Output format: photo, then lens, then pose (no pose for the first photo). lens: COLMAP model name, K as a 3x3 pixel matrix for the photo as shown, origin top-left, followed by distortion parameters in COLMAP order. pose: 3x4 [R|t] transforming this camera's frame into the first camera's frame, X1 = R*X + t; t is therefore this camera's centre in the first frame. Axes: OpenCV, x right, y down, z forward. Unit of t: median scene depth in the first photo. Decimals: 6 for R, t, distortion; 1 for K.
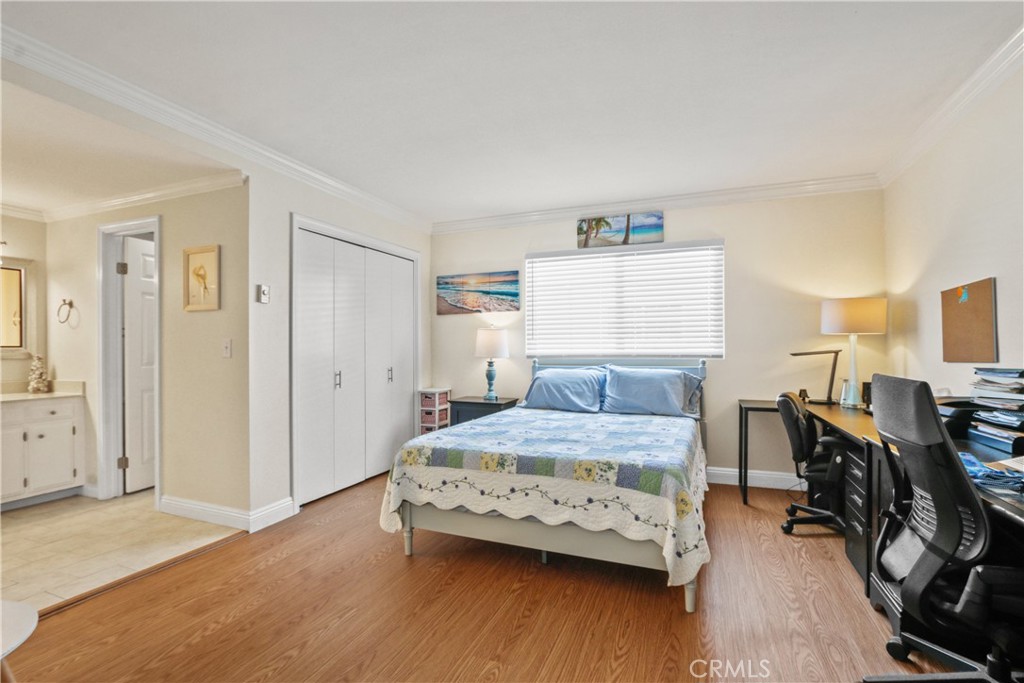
lens RADIAL K [[477.0, 0, 512.0], [0, 477.0, 341.5], [0, 0, 1]] dist [-0.019314, 0.000214]
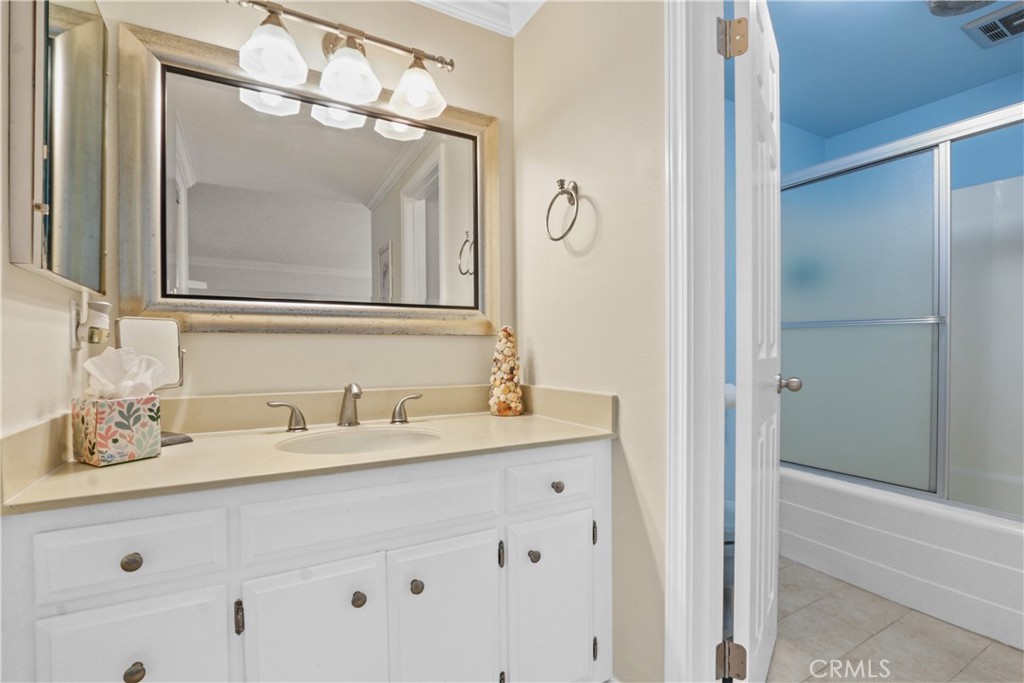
lens RADIAL K [[477.0, 0, 512.0], [0, 477.0, 341.5], [0, 0, 1]] dist [-0.019314, 0.000214]
pose [[0.787822, -0.003049, -0.615896, -0.740685], [0.005525, 0.999982, 0.002117, 0.042098], [0.615879, -0.005071, 0.787825, 0.659287]]
